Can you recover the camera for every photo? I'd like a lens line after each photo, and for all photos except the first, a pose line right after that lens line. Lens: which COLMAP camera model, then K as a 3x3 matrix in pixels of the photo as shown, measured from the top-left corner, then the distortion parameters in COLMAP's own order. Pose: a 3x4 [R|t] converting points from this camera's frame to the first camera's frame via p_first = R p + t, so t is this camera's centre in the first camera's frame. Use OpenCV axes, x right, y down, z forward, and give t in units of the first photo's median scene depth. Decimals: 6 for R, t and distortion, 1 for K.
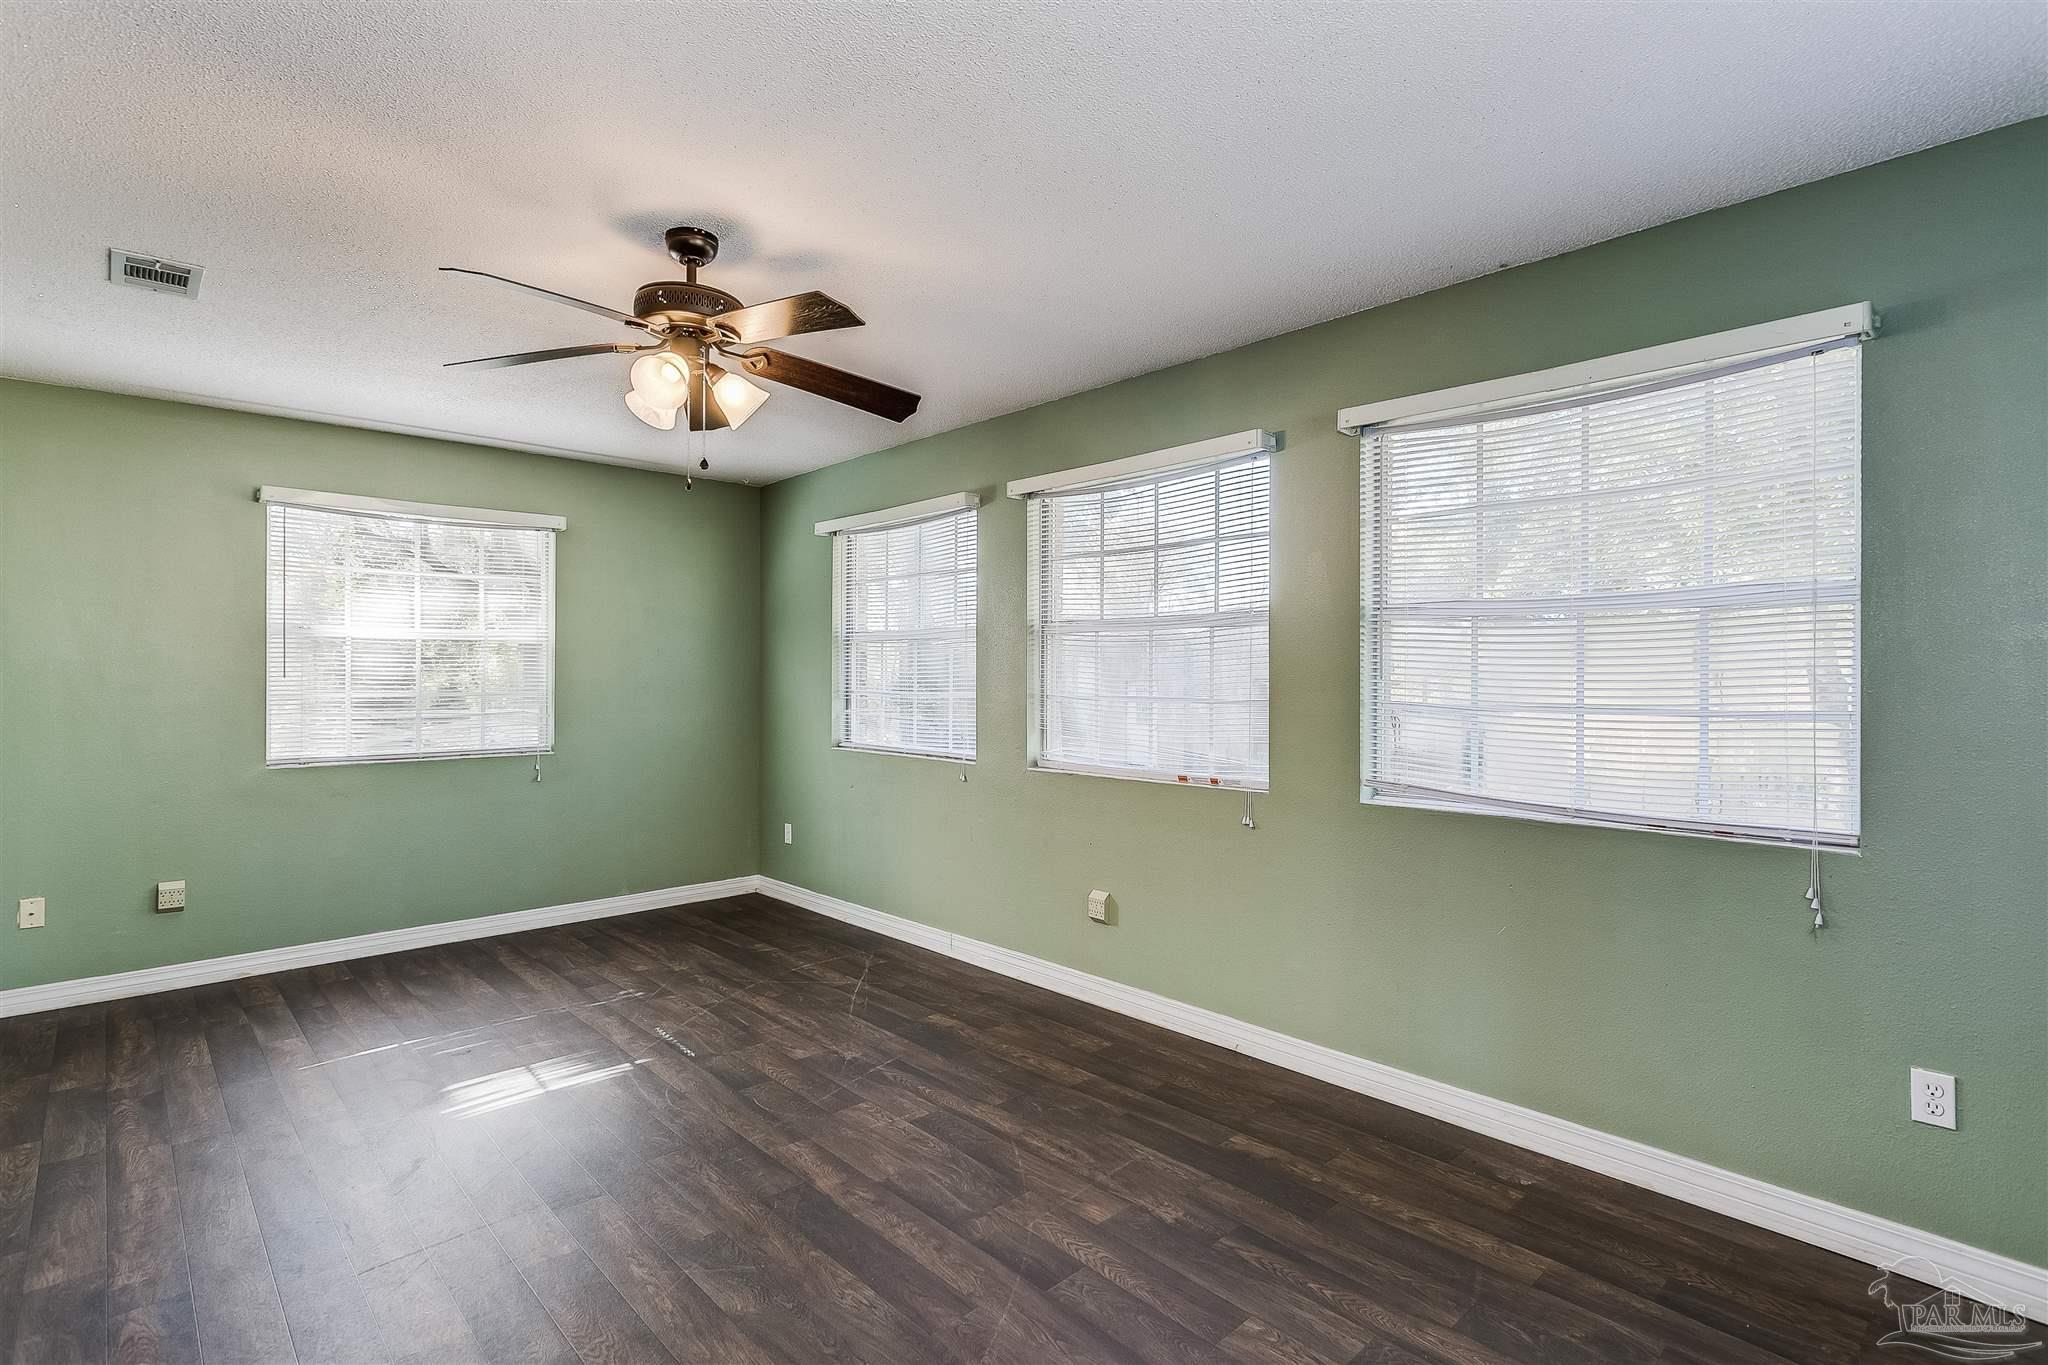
lens RADIAL K [[968.7, 0, 1016.5], [0, 968.7, 680.1], [0, 0, 1]] dist [-0.001555, 0.001409]
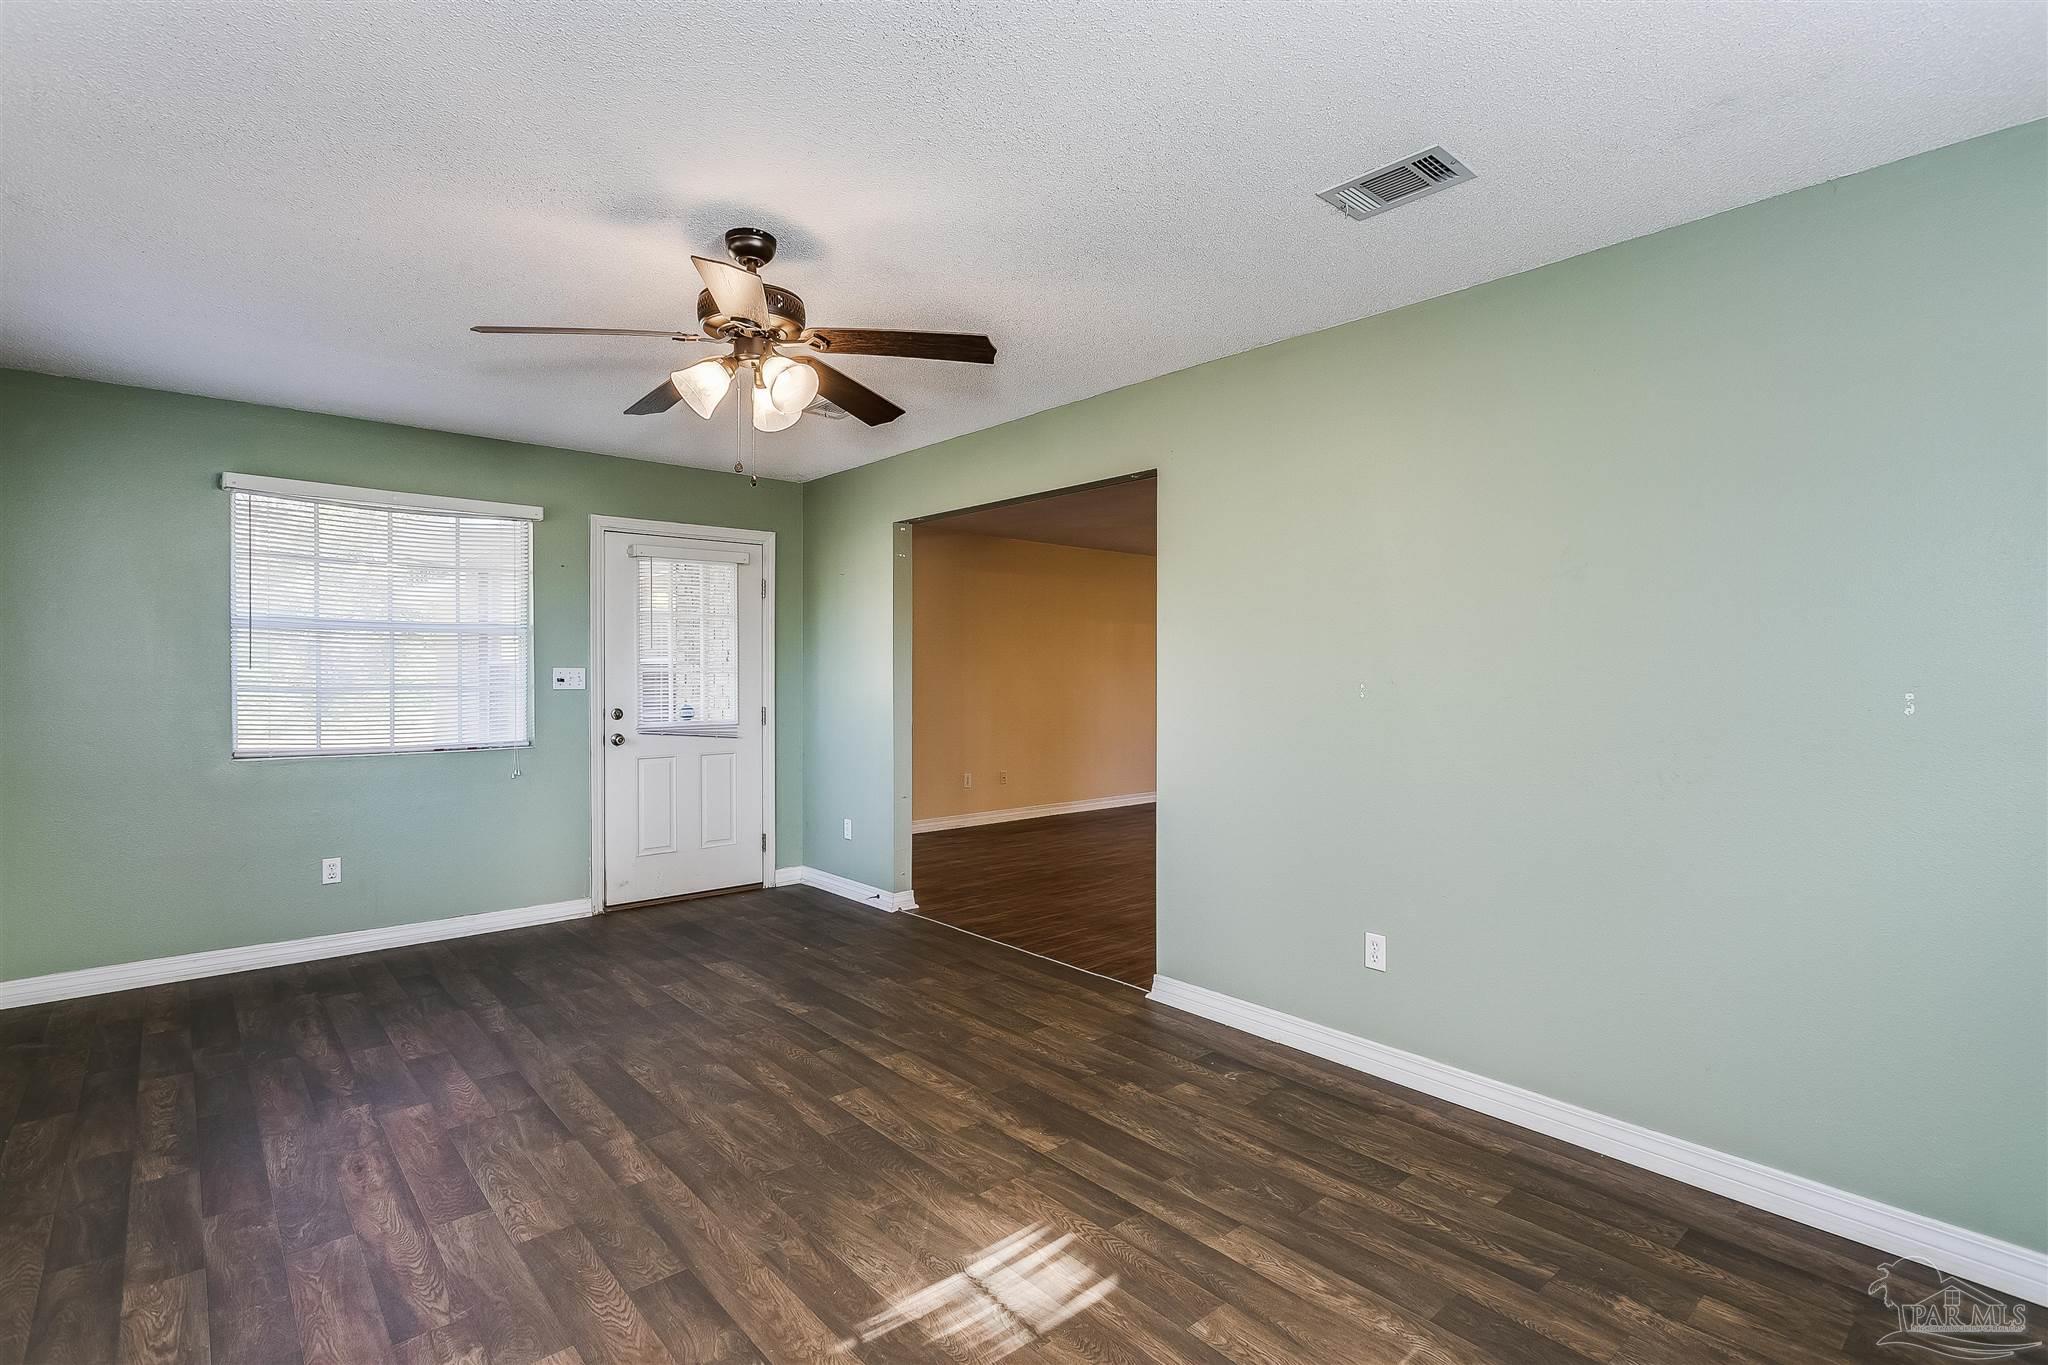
lens RADIAL K [[968.7, 0, 1016.5], [0, 968.7, 680.1], [0, 0, 1]] dist [-0.001555, 0.001409]
pose [[-0.999320, -0.005030, 0.036537, -0.647129], [-0.004647, 0.999933, 0.010569, -0.004065], [-0.036588, 0.010392, -0.999276, 1.987292]]
